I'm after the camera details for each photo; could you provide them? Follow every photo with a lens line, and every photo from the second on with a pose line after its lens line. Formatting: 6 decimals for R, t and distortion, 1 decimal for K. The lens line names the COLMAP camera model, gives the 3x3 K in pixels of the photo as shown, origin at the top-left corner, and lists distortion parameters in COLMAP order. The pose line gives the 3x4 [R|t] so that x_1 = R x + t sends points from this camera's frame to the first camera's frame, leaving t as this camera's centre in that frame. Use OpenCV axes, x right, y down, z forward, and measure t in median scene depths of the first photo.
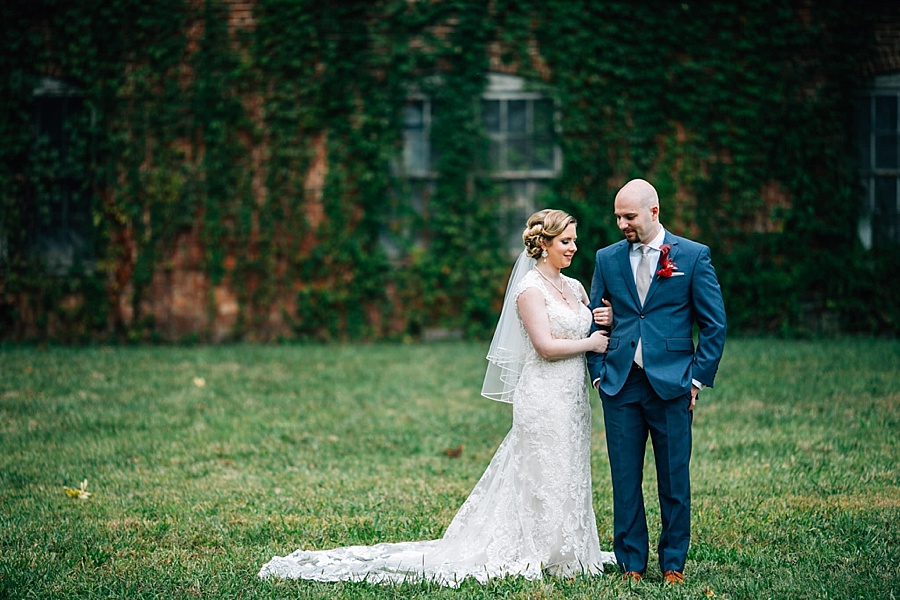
lens RADIAL K [[3294.1, 0, 447.2], [0, 3294.1, 300.7], [0, 0, 1]] dist [0.241281, 0.000000]
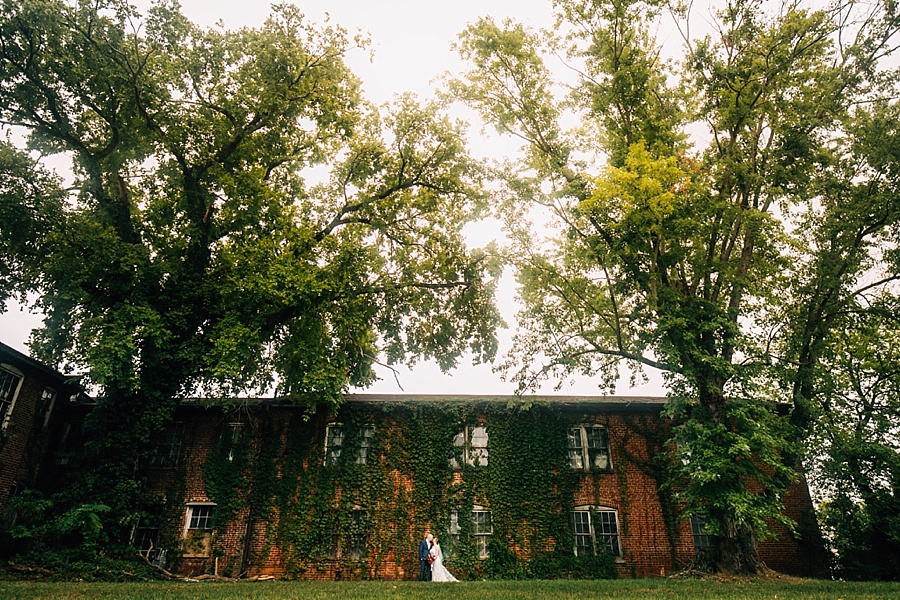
lens RADIAL K [[568.9, 0, 458.6], [0, 568.9, 299.8], [0, 0, 1]] dist [-0.002864, 0.005077]
pose [[0.999562, 0.018569, 0.023059, -0.023989], [-0.005501, 0.881789, -0.471612, 0.031753], [-0.029091, 0.471279, 0.881504, 0.314629]]
